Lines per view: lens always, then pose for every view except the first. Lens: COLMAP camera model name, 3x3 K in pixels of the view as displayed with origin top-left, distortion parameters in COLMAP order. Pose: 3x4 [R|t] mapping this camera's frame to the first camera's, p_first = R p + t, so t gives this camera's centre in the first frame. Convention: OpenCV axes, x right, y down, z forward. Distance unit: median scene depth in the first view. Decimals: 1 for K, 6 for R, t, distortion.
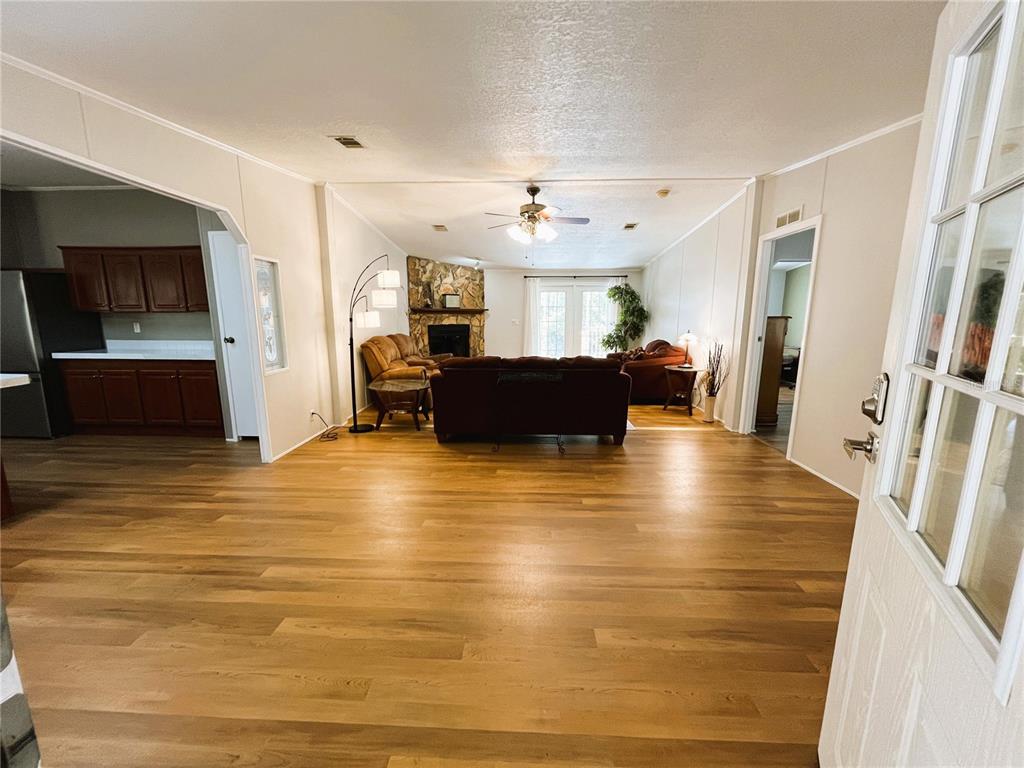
lens RADIAL K [[412.3, 0, 508.5], [0, 412.3, 387.7], [0, 0, 1]] dist [0.002043, 0.000109]
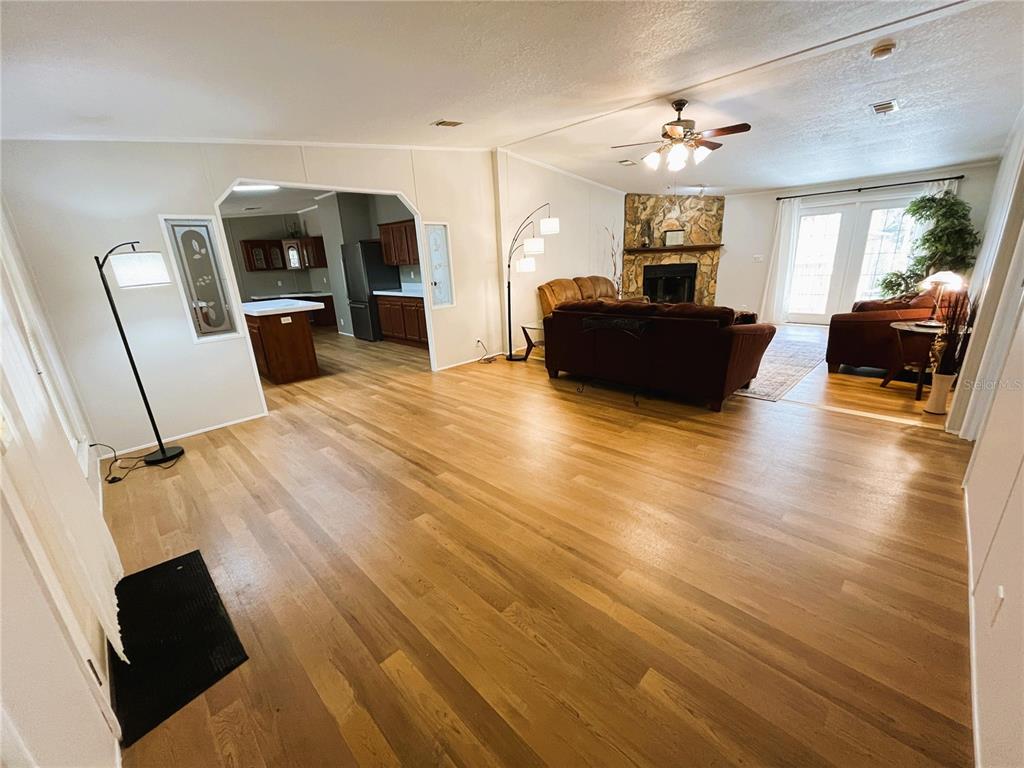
lens RADIAL K [[412.3, 0, 513.2], [0, 412.3, 388.5], [0, 0, 1]] dist [0.002043, 0.000109]
pose [[0.741646, 0.168073, -0.649394, 0.268296], [-0.072247, 0.982484, 0.171772, -0.012498], [0.666889, -0.080478, 0.740798, 0.052073]]
